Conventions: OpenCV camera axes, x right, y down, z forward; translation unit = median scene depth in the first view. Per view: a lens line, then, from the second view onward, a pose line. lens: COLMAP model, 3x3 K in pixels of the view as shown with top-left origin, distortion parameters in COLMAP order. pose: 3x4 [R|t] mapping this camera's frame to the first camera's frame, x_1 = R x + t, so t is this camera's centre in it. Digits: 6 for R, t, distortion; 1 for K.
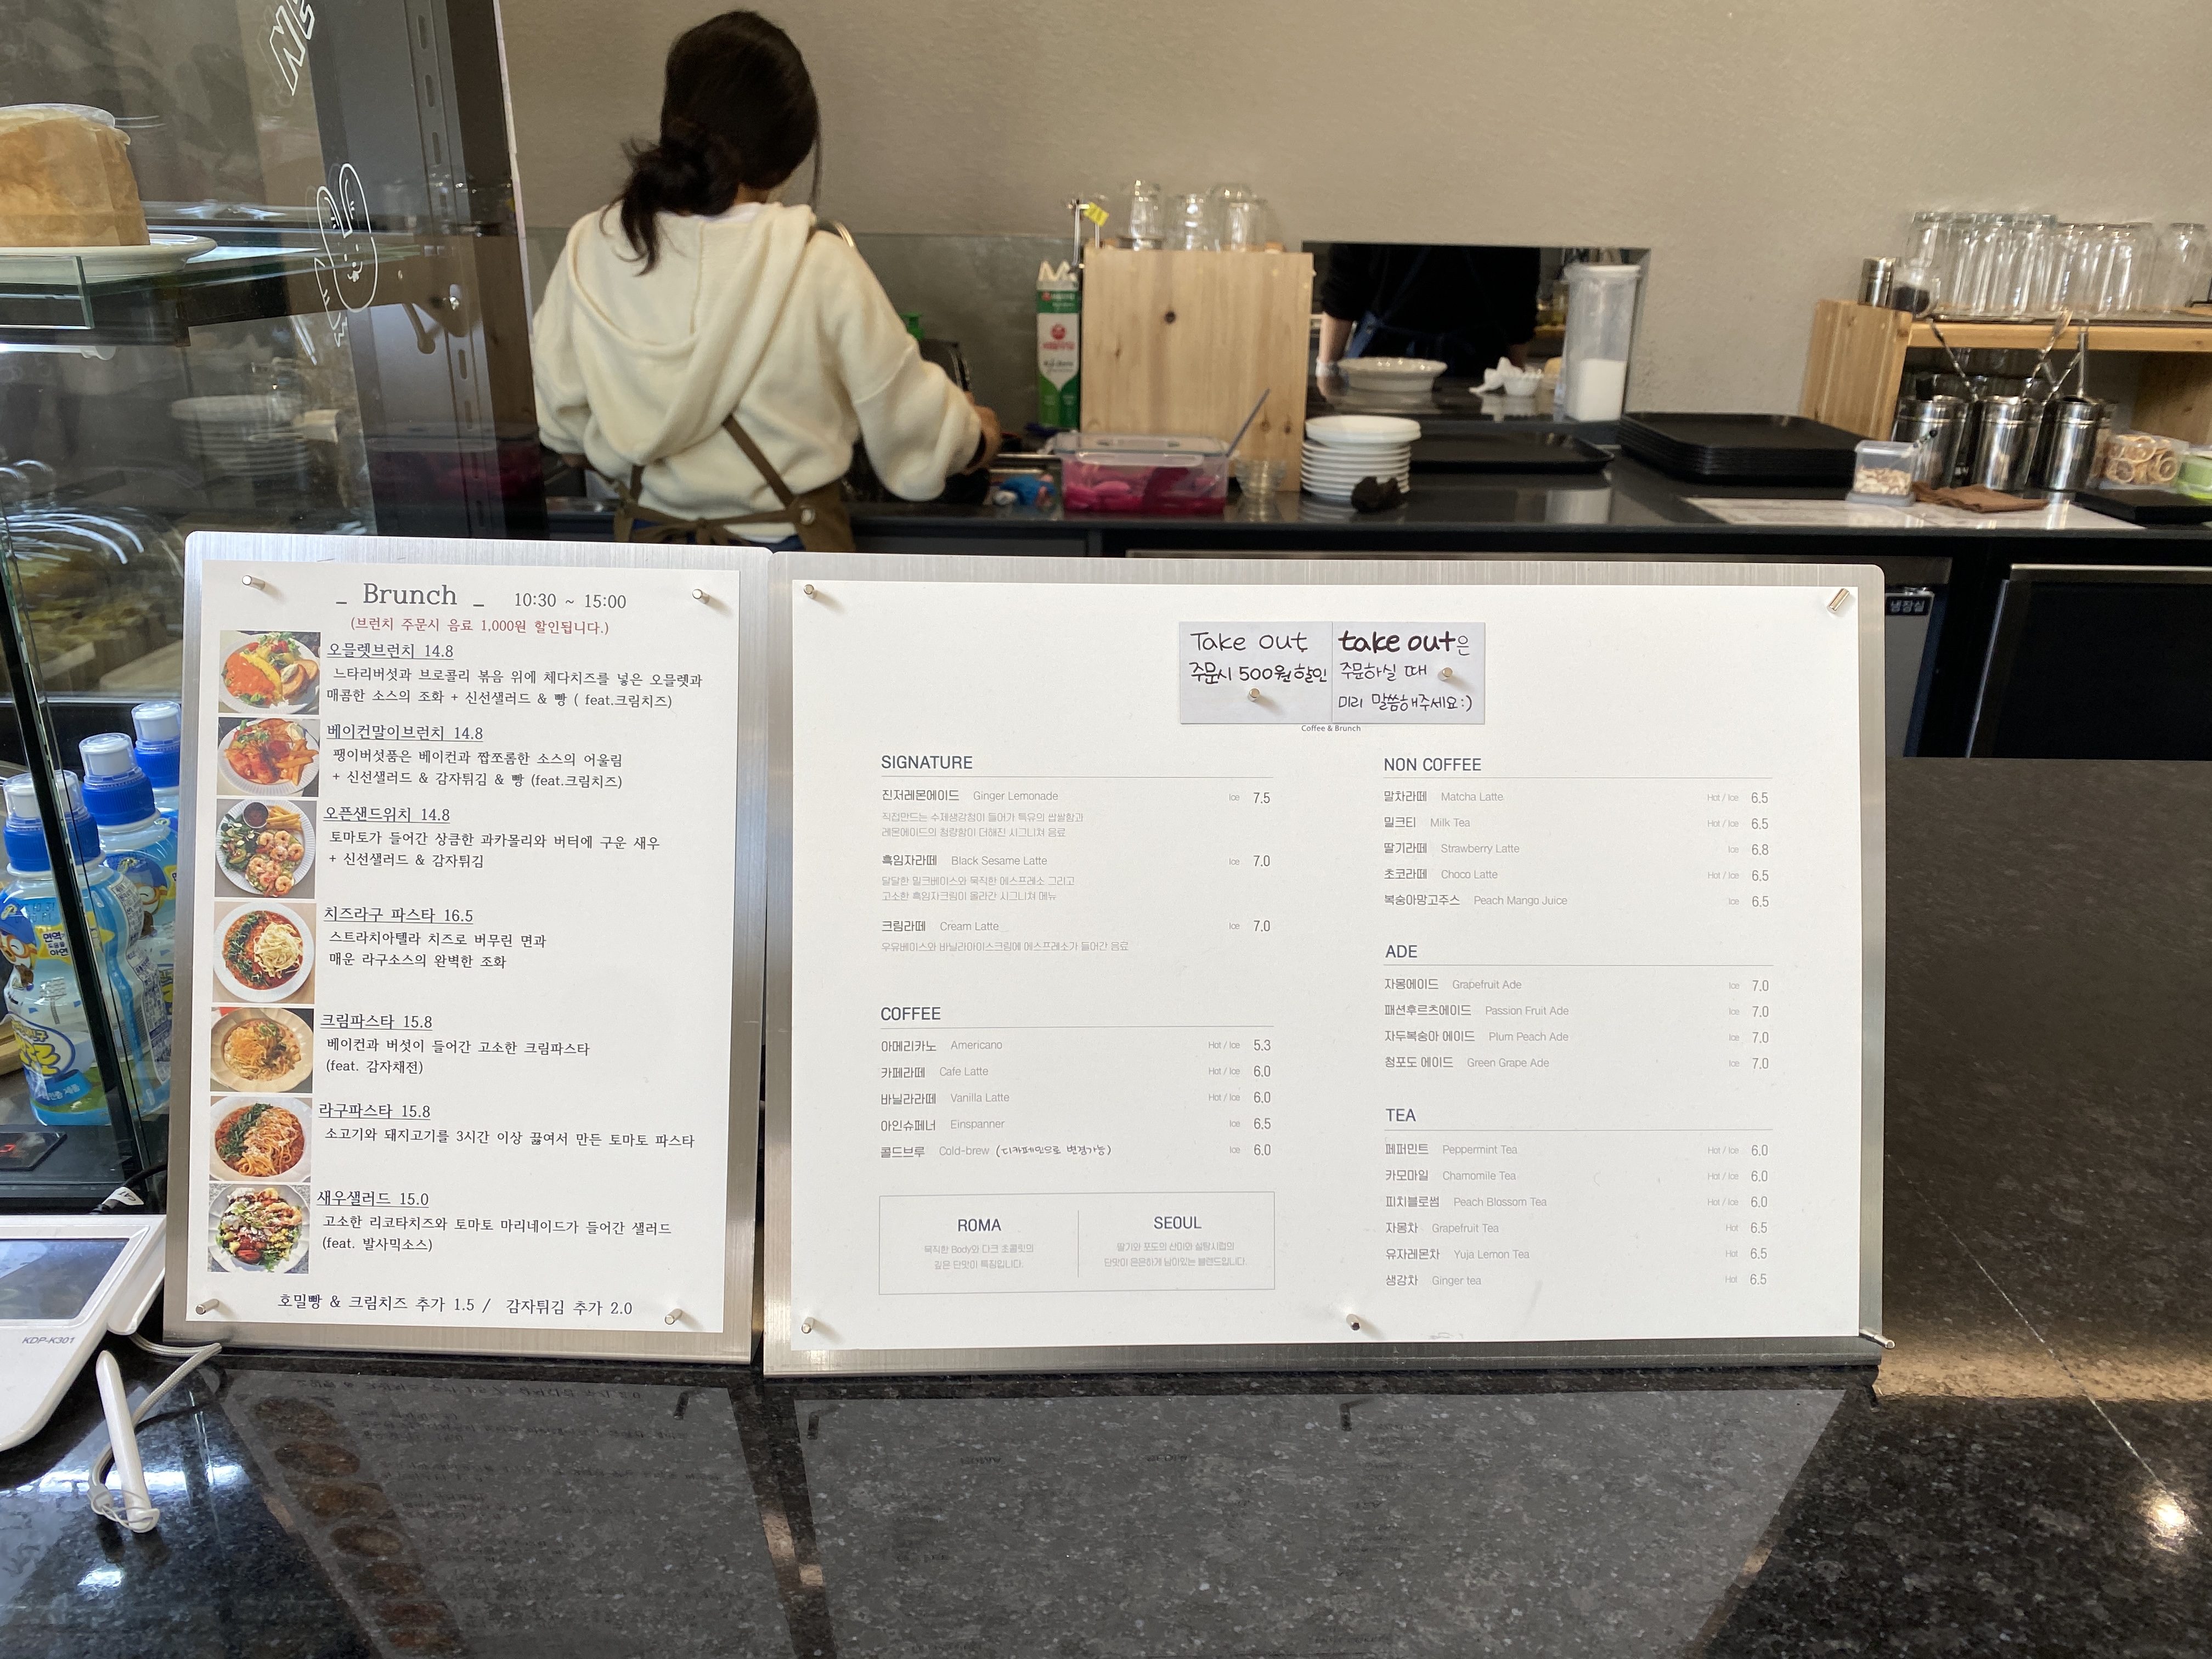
lens RADIAL K [[1637.4, 0, 1113.6], [0, 1637.4, 818.6], [0, 0, 1]] dist [0.114437, -0.115915]
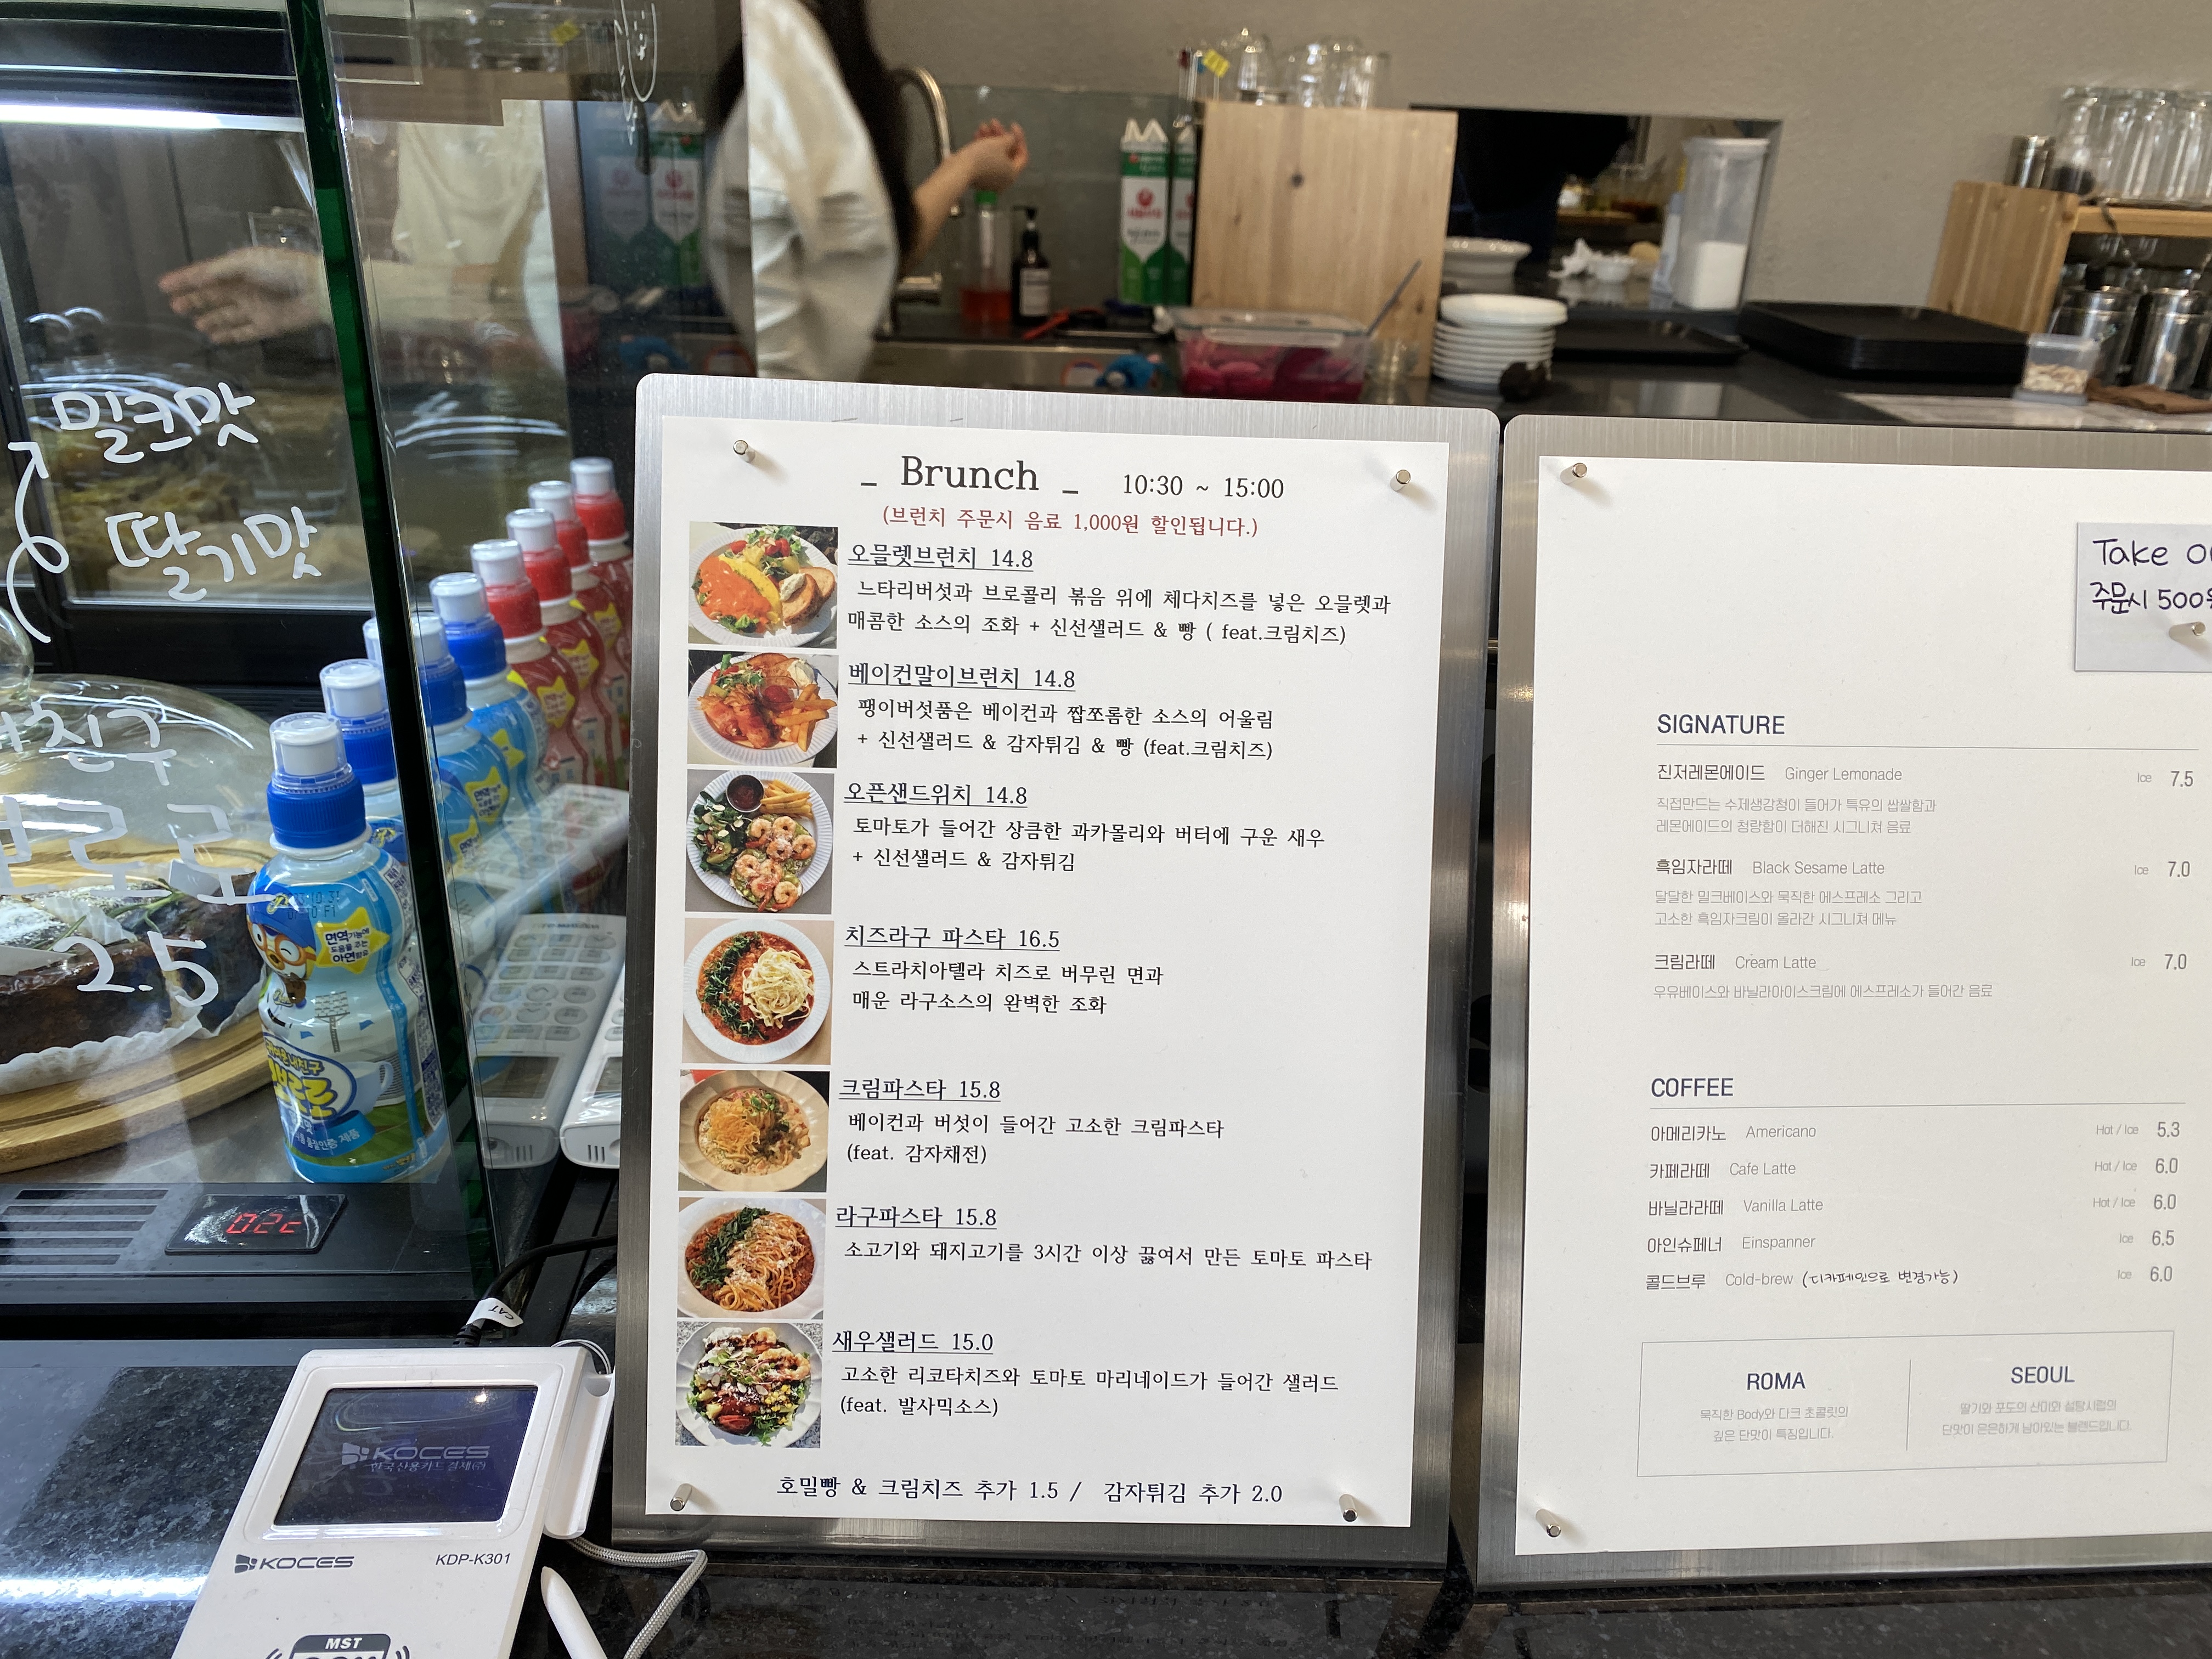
lens RADIAL K [[1684.4, 0, 1238.3], [0, 1684.4, 811.0], [0, 0, 1]] dist [0.203982, -0.376171]
pose [[0.998419, 0.005846, 0.055901, -0.349048], [-0.008730, 0.998635, 0.051487, -0.032972], [-0.055524, -0.051894, 0.997108, 0.286301]]
